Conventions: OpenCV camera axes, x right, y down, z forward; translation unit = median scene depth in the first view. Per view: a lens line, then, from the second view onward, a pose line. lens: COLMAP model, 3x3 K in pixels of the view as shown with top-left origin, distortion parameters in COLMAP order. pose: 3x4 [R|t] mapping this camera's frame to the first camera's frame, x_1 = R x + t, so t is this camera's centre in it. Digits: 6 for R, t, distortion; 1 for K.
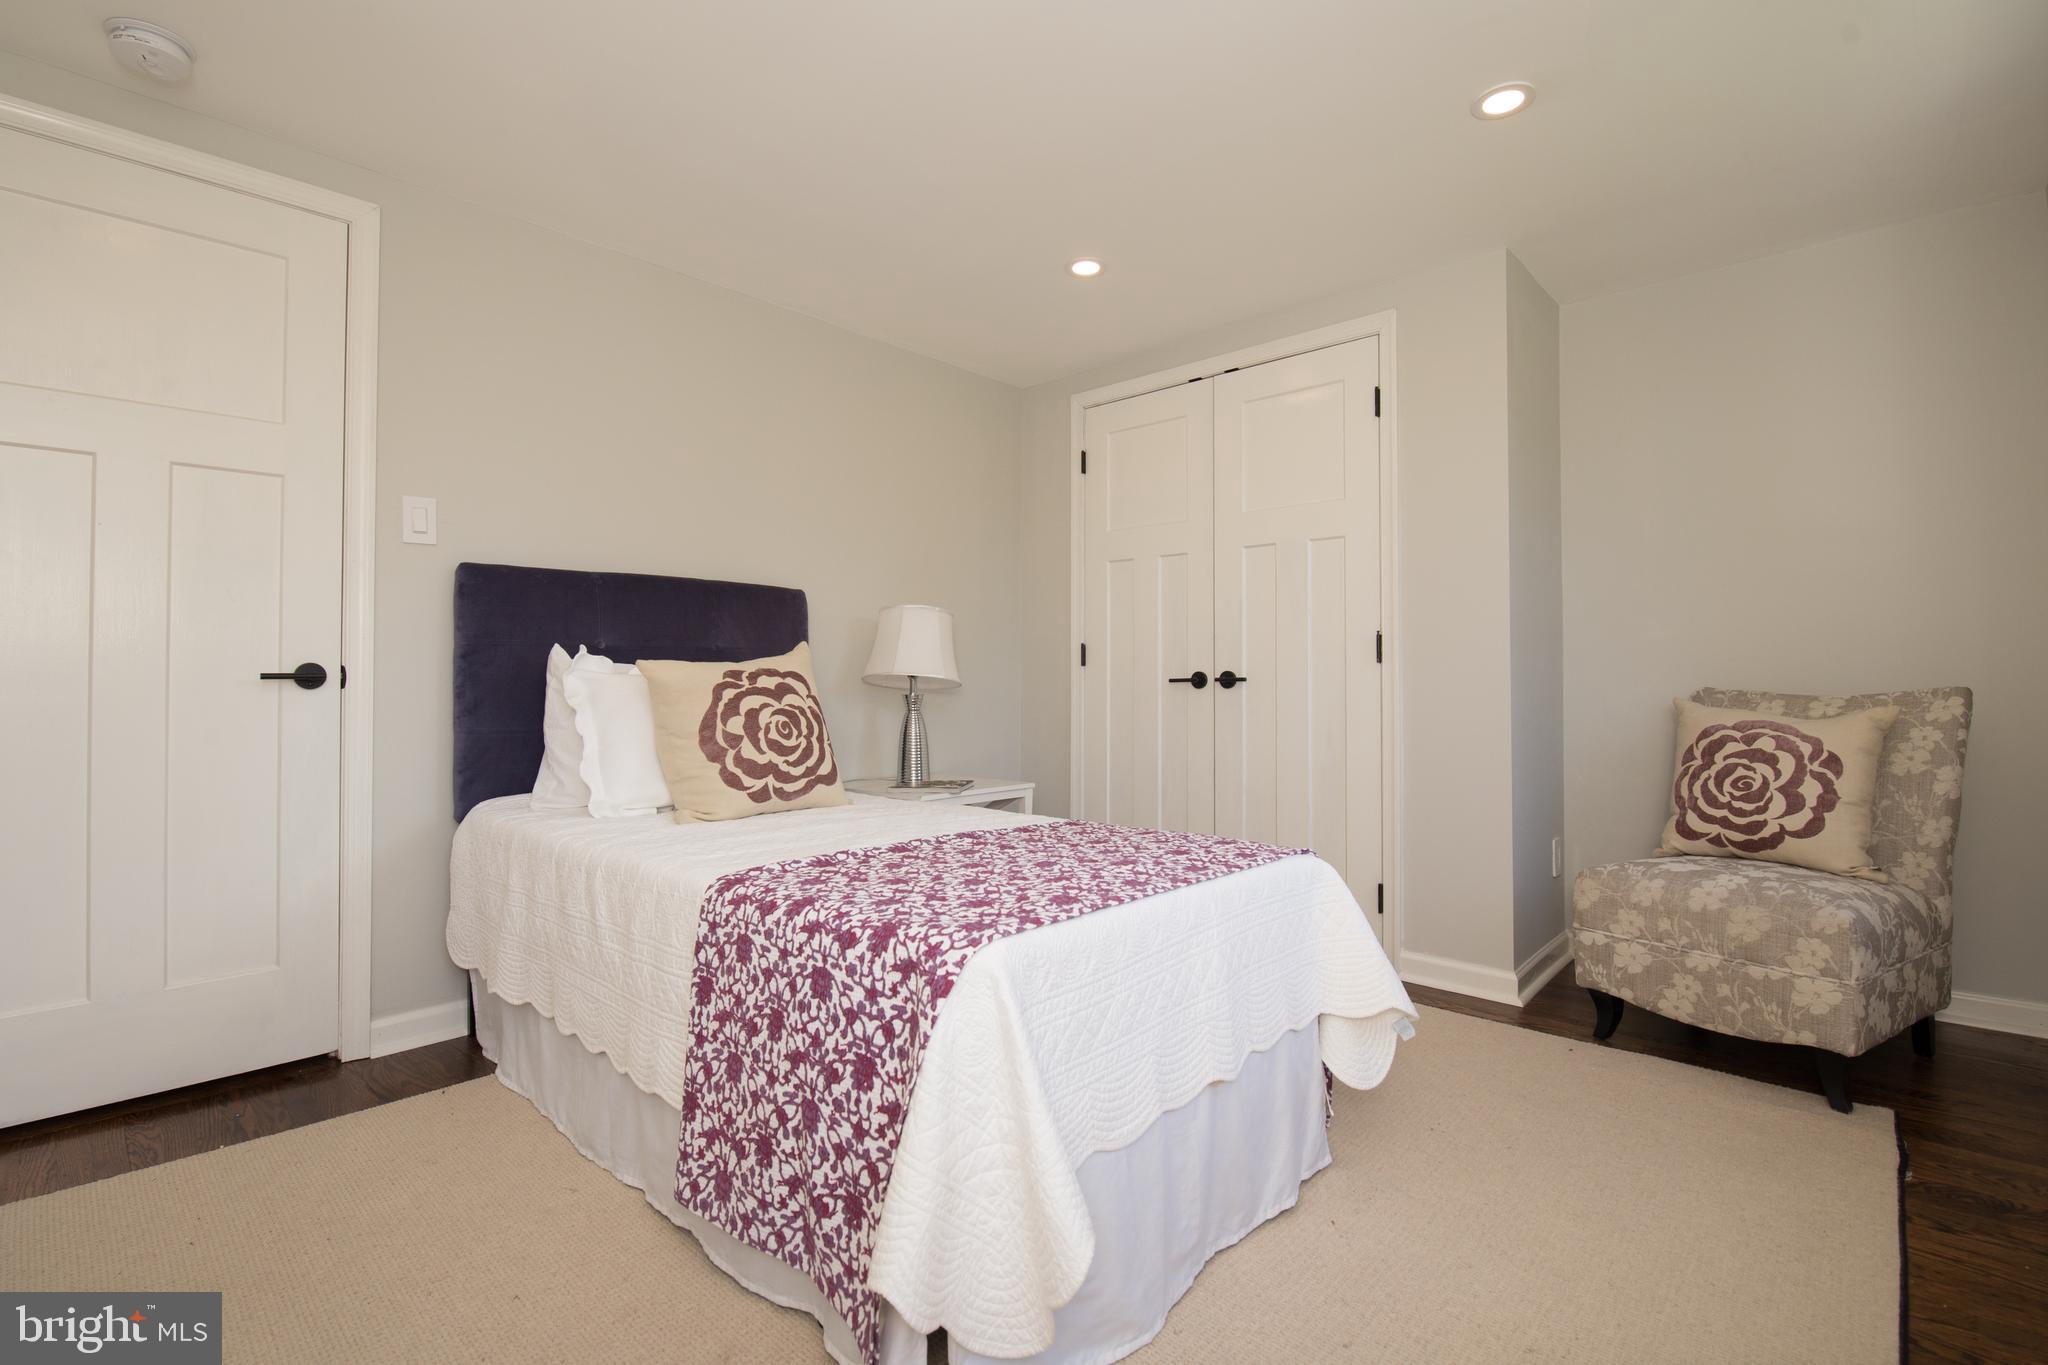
lens RADIAL K [[932.6, 0, 1021.0], [0, 932.6, 673.0], [0, 0, 1]] dist [0.016860, 0.000218]
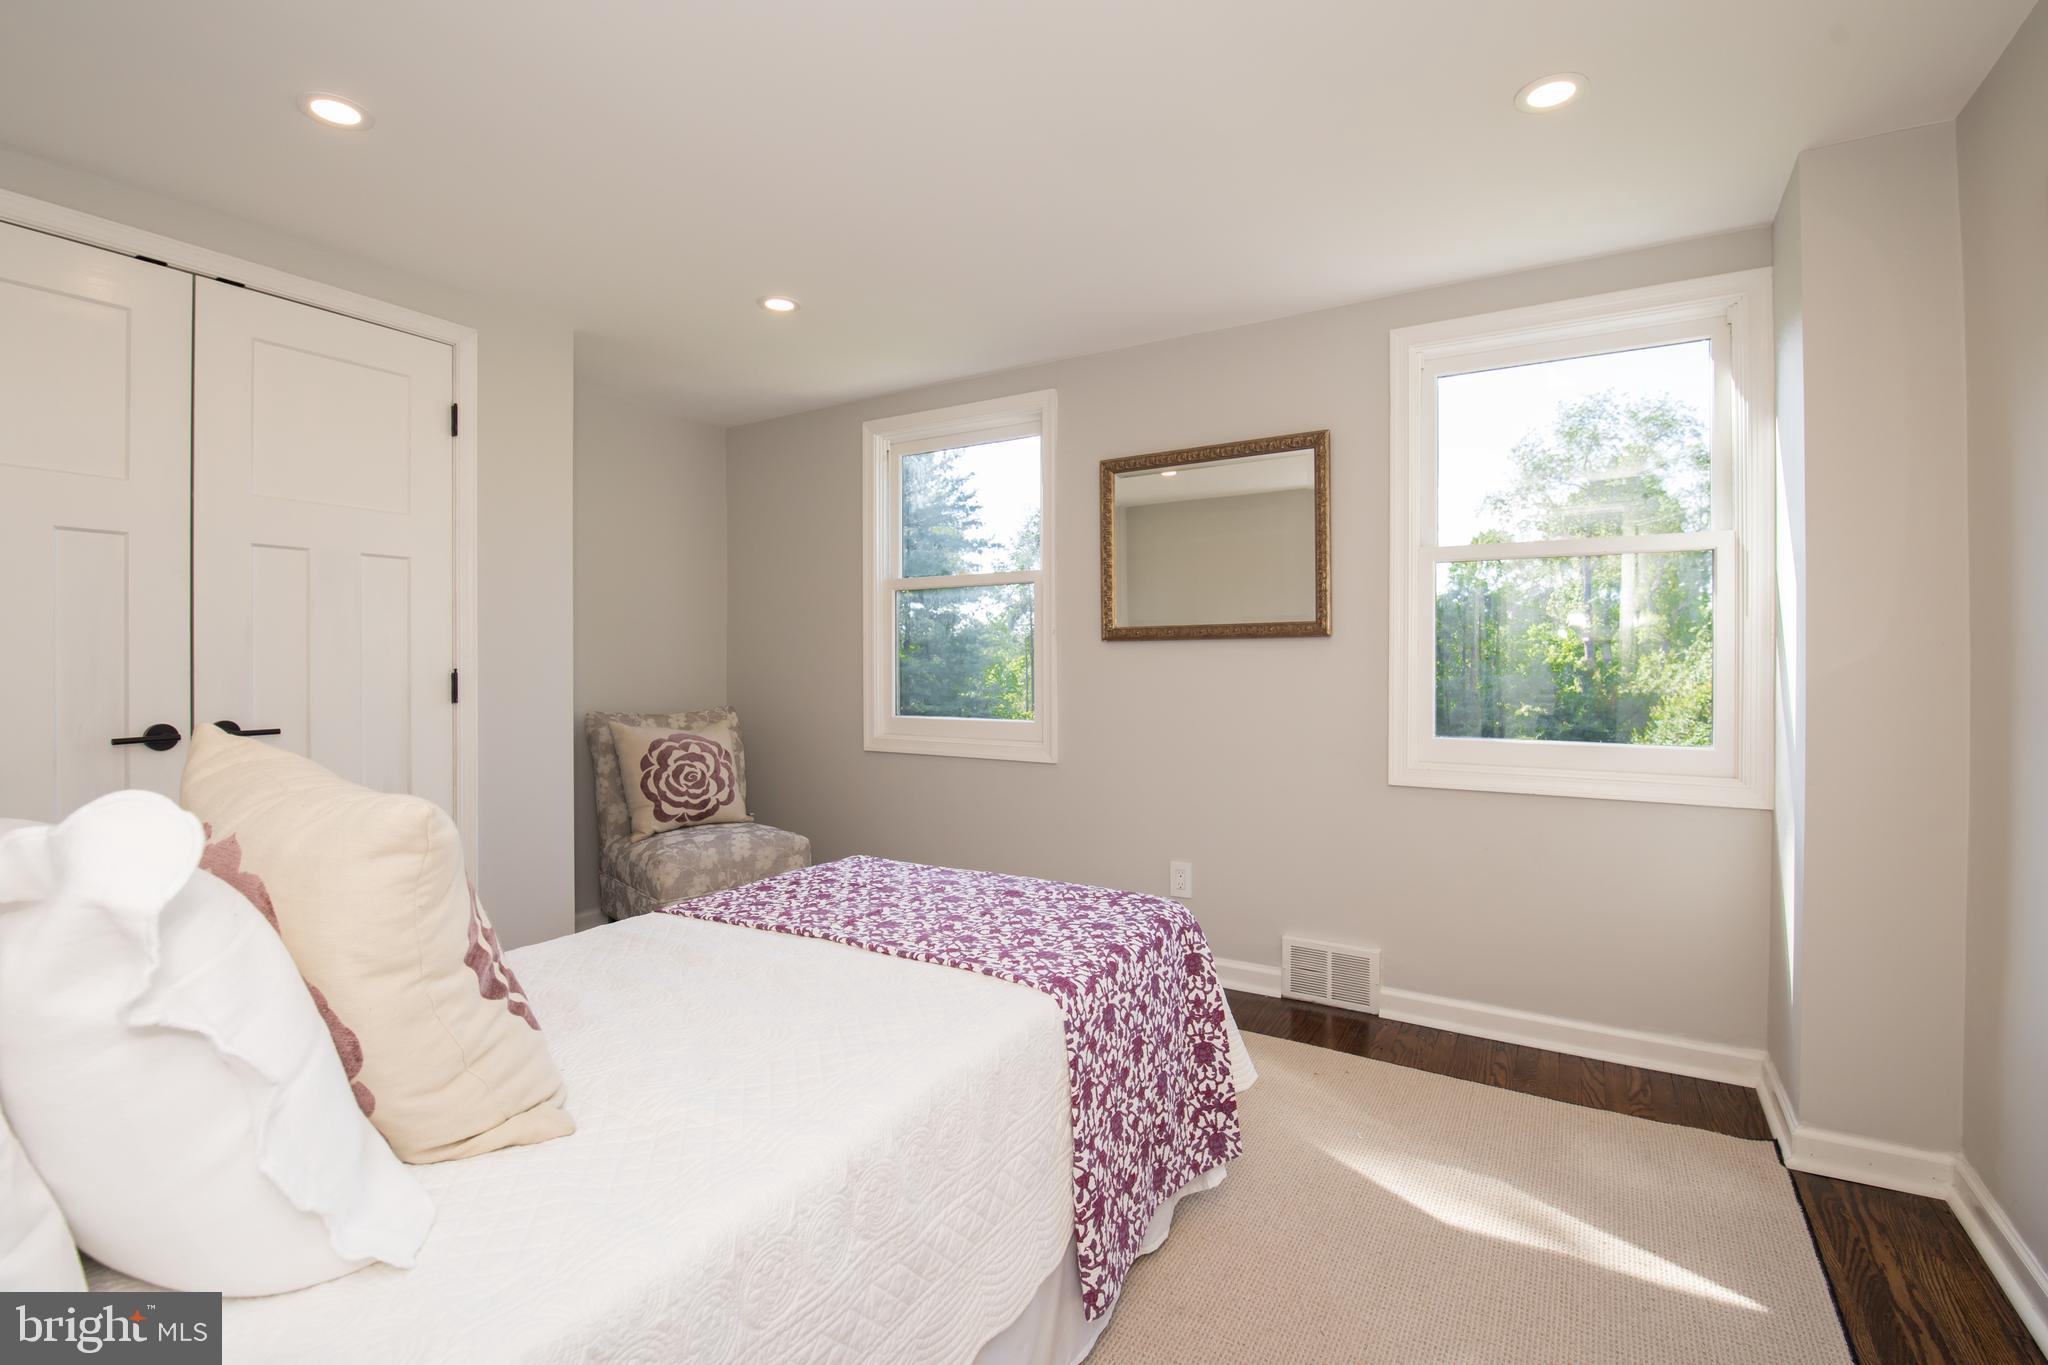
lens RADIAL K [[932.6, 0, 1021.5], [0, 932.6, 673.7], [0, 0, 1]] dist [0.016860, 0.000218]
pose [[-0.214922, -0.013291, 0.976541, -0.802137], [-0.008104, 0.999897, 0.011825, -0.068871], [-0.976598, -0.005372, -0.215008, 0.810956]]
